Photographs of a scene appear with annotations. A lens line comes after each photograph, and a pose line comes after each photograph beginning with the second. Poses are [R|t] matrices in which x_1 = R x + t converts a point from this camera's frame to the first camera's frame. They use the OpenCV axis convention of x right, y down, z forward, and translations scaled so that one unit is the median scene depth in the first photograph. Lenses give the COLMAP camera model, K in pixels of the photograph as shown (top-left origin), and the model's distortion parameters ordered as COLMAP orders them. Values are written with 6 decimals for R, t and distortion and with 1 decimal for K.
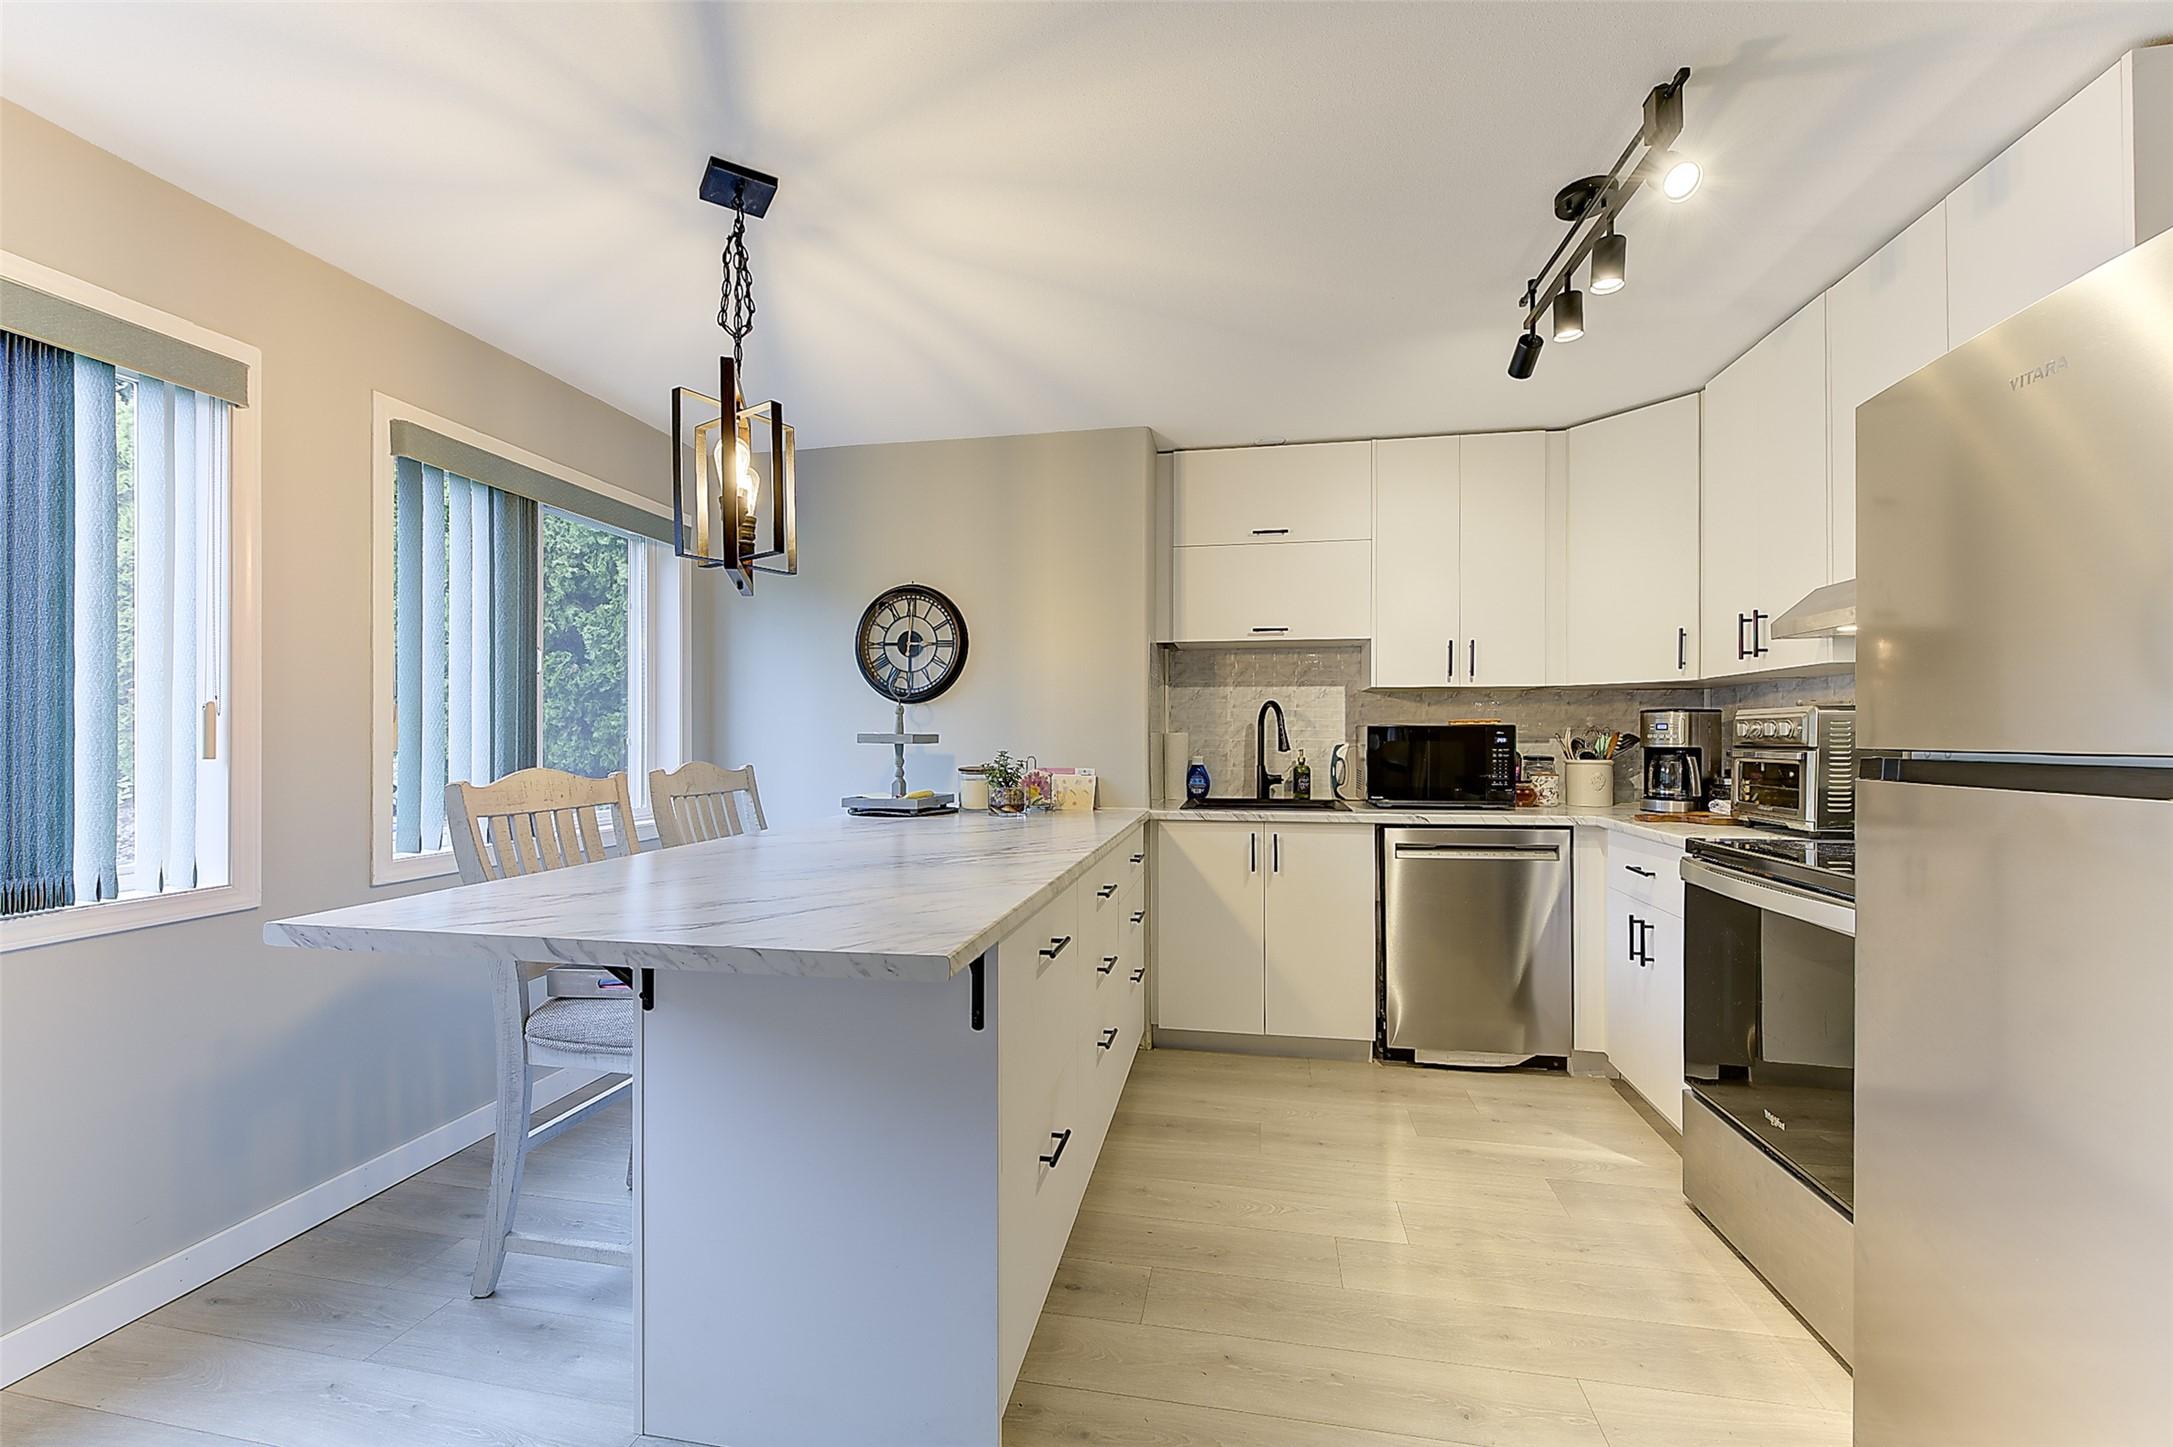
lens RADIAL K [[852.3, 0, 1083.5], [0, 852.3, 727.7], [0, 0, 1]] dist [0.010396, 0.000262]
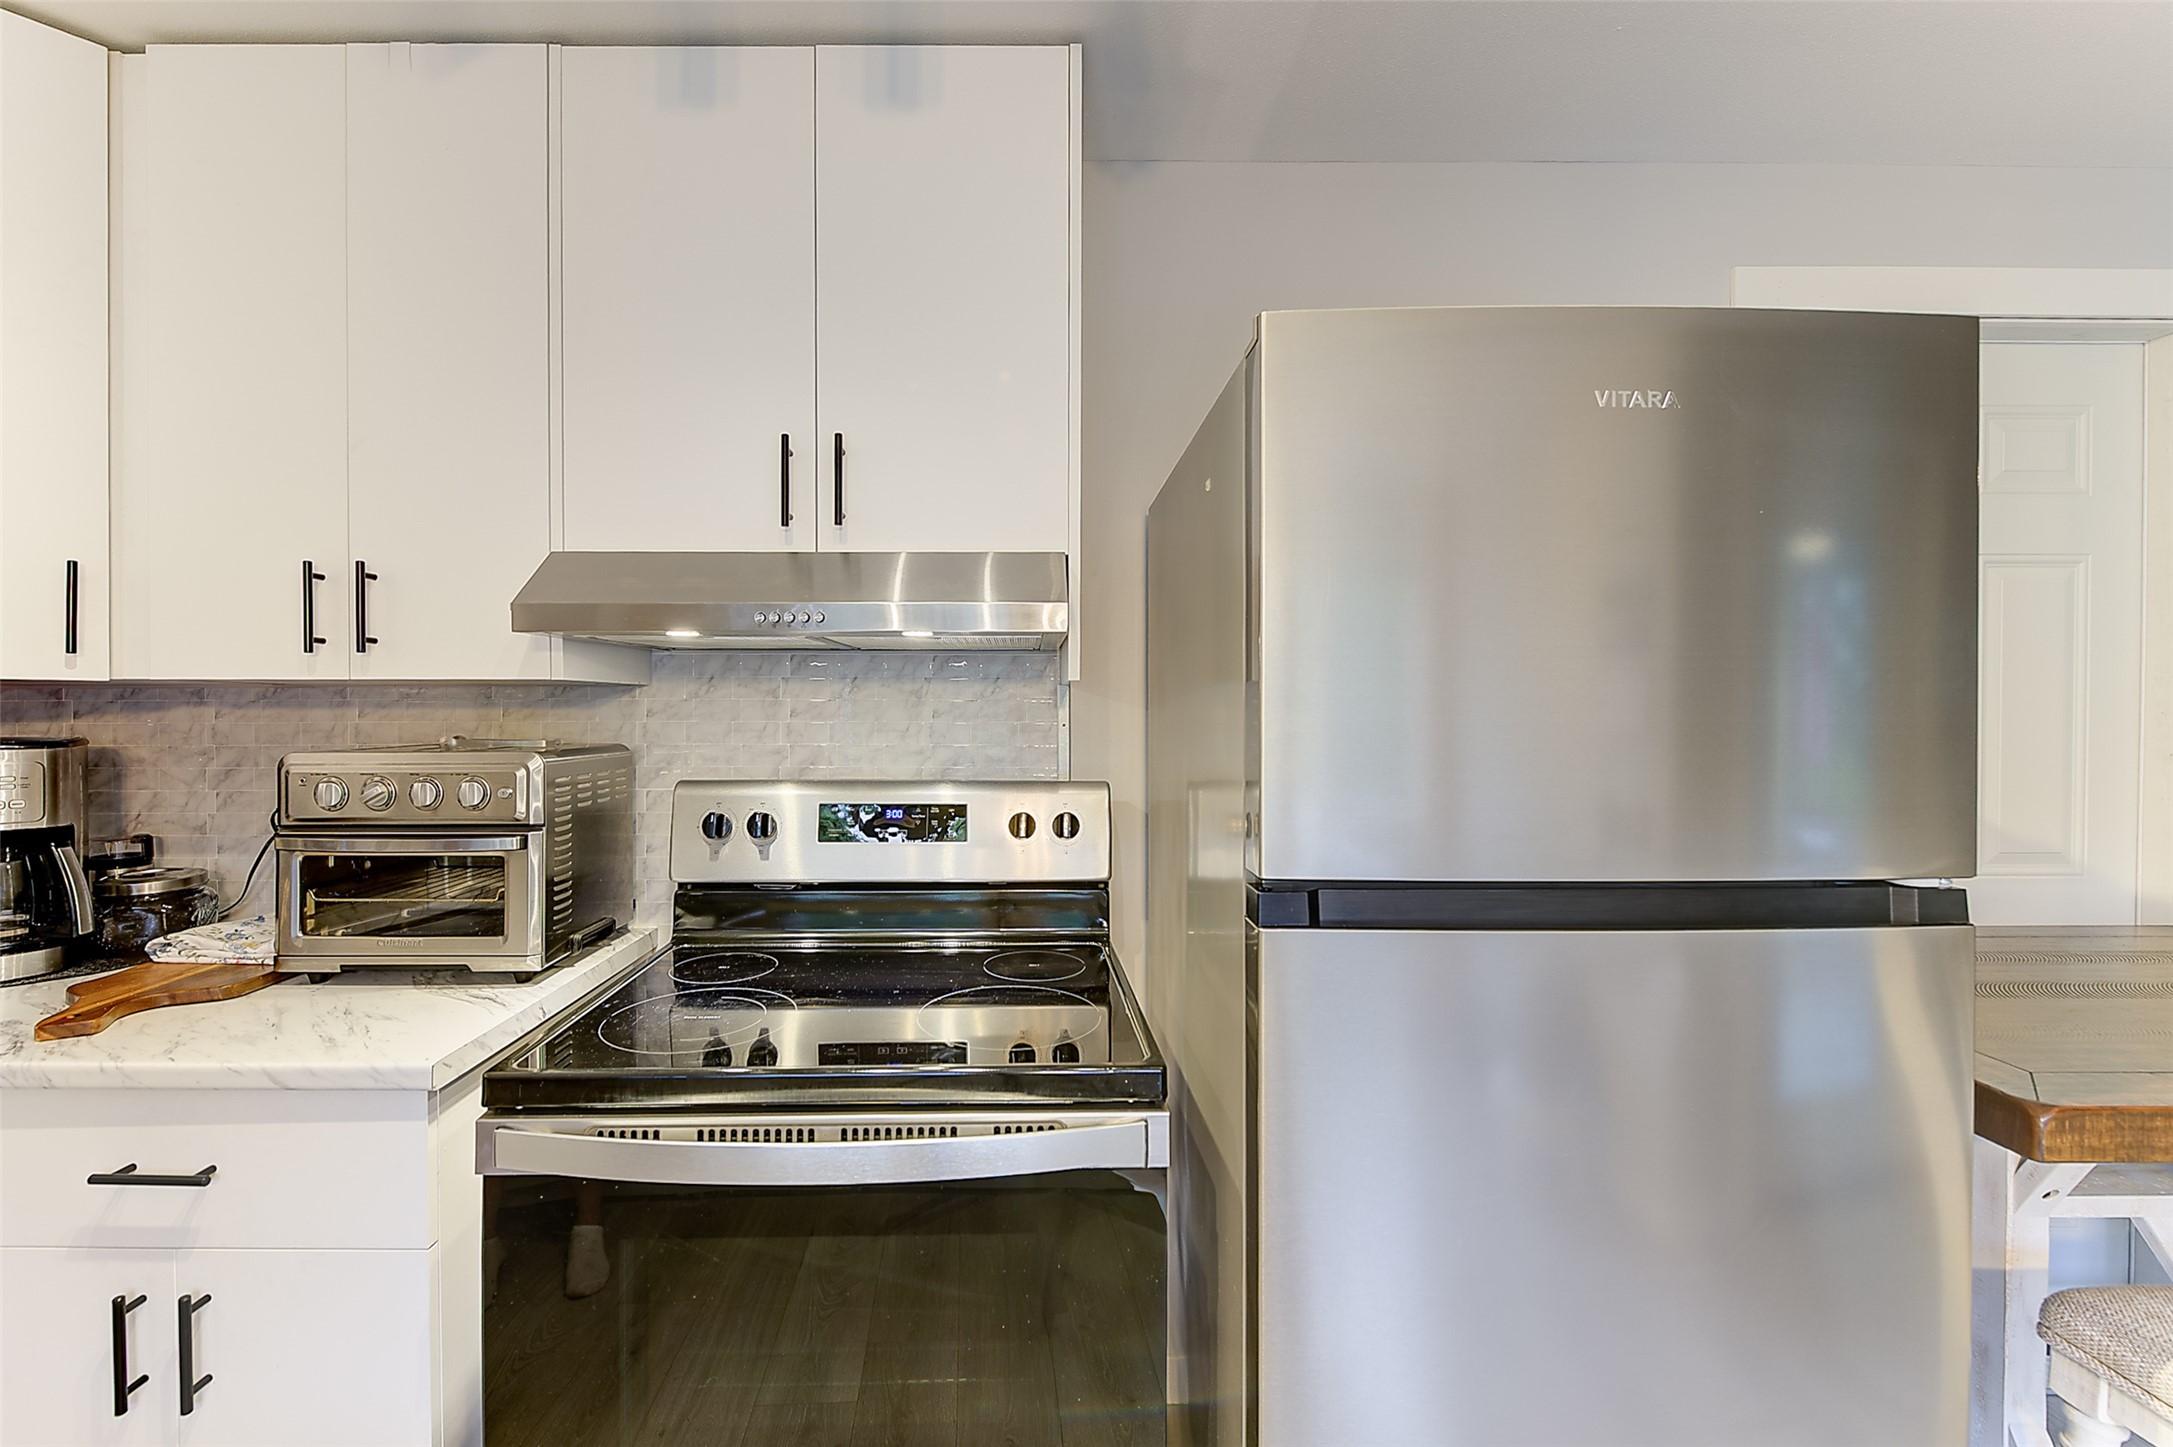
lens RADIAL K [[906.2, 0, 1067.5], [0, 906.2, 715.5], [0, 0, 1]] dist [-0.000924, -0.000086]
pose [[-0.208729, -0.009205, 0.977930, 0.121516], [-0.007527, 0.999941, 0.007805, -0.038833], [-0.977944, -0.005732, -0.208786, 0.520823]]
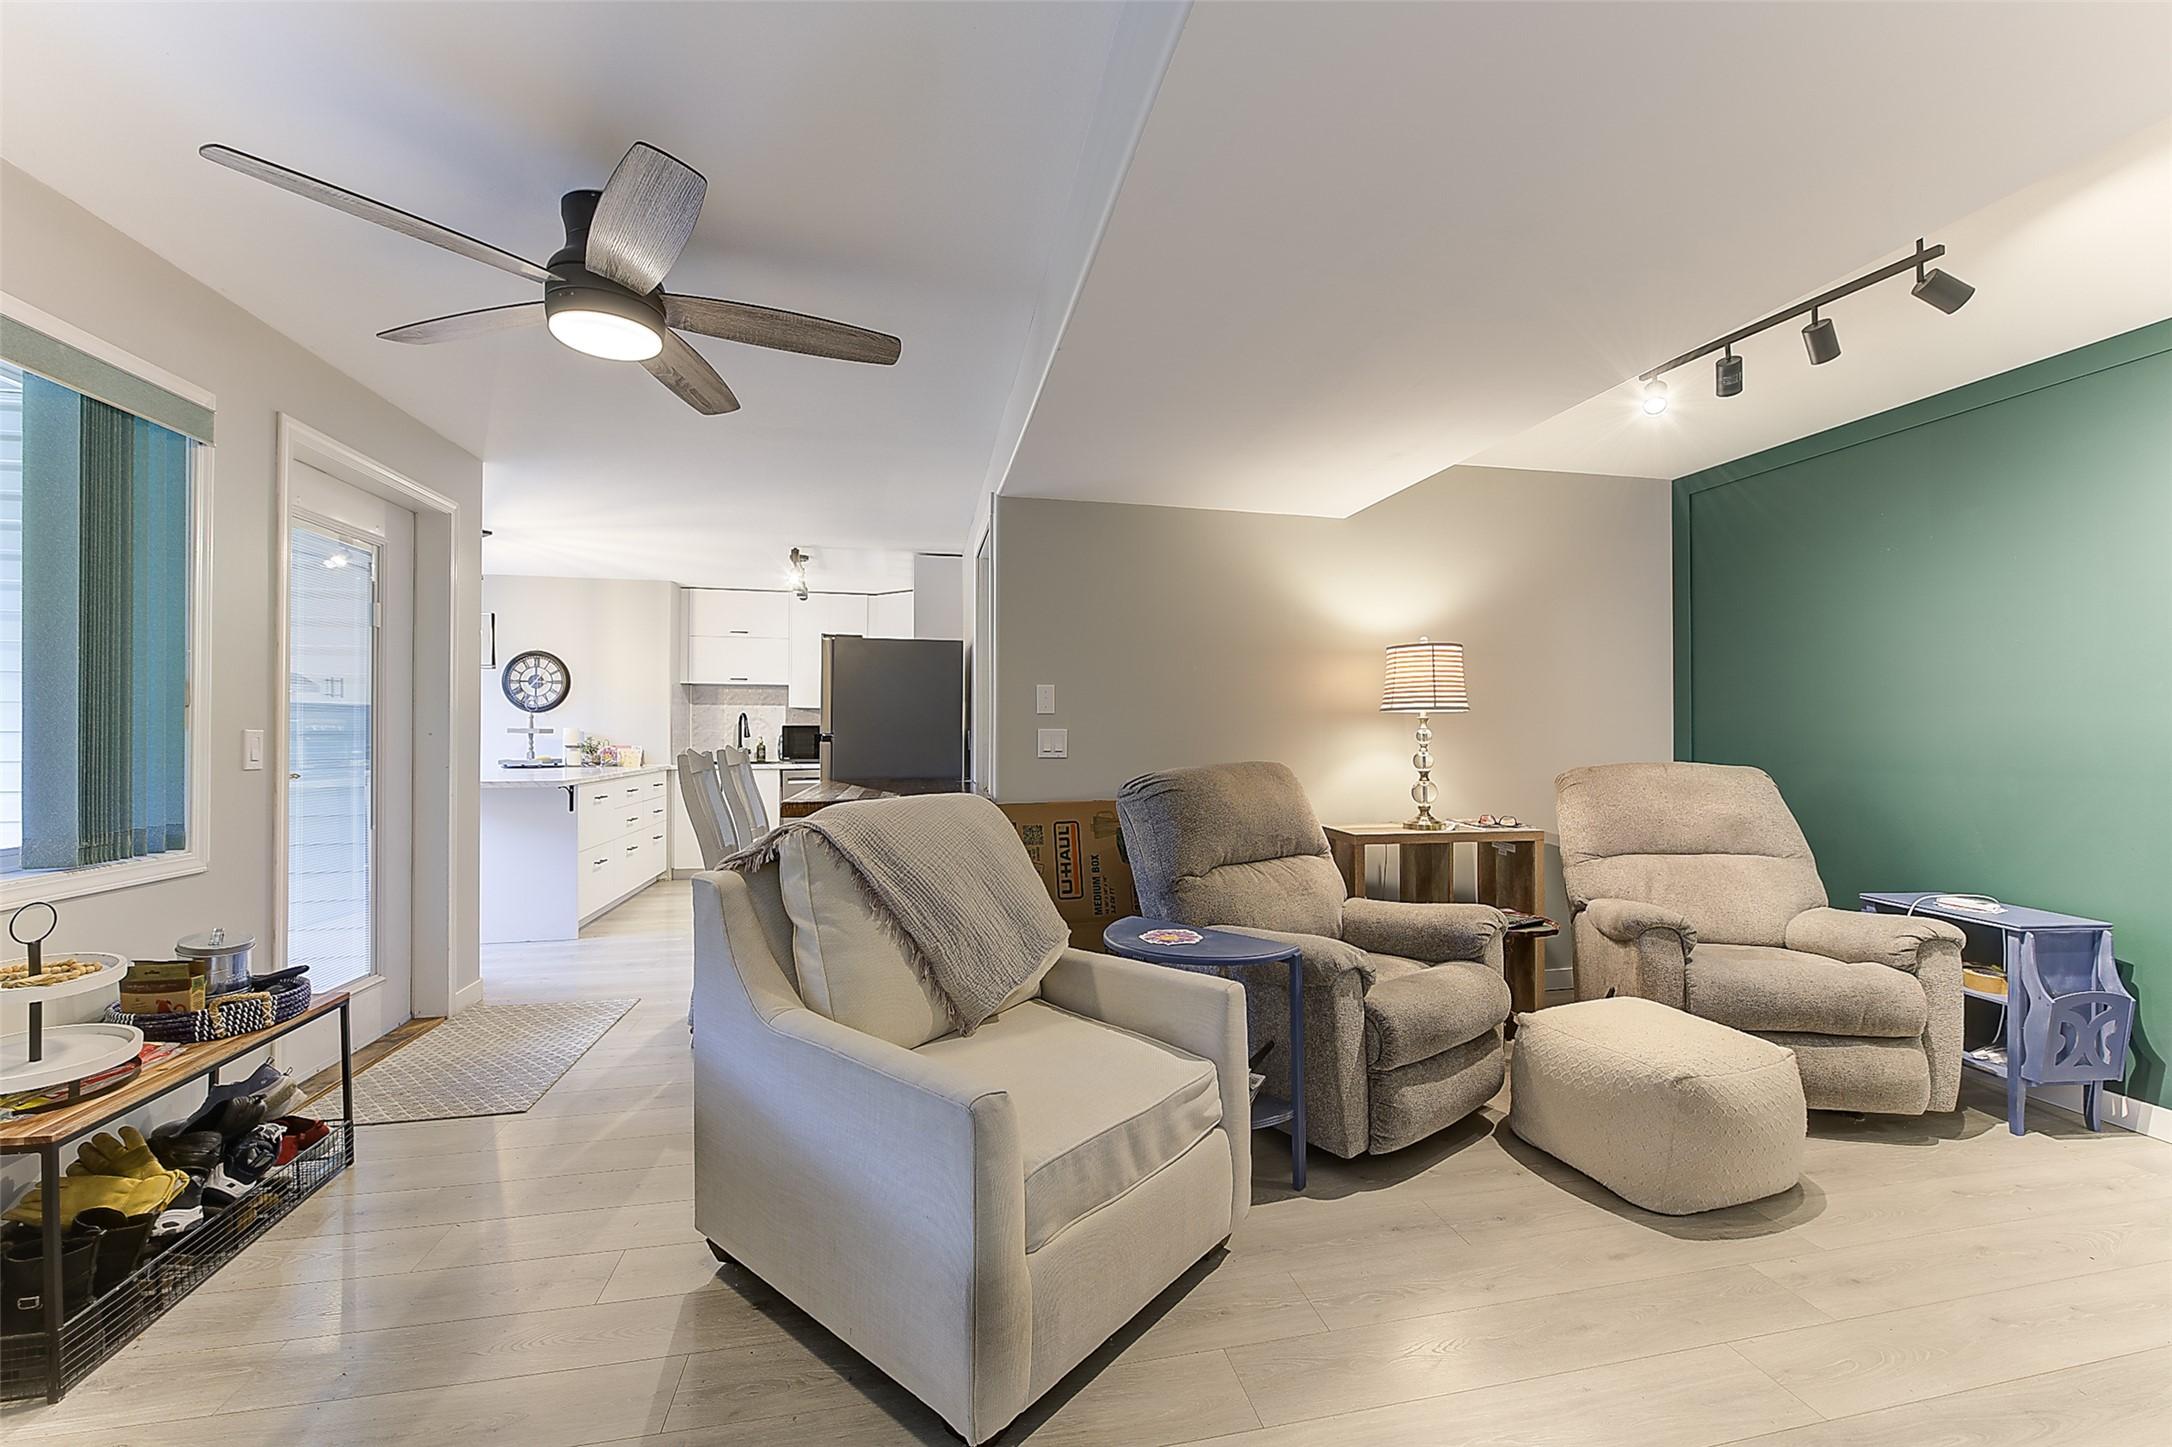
lens RADIAL K [[852.0, 0, 1077.6], [0, 852.0, 719.1], [0, 0, 1]] dist [0.010396, 0.000262]
pose [[0.923348, 0.006051, 0.383917, 0.184411], [-0.005380, 0.999982, -0.002821, -0.015182], [-0.383927, 0.000540, 0.923363, -1.252343]]
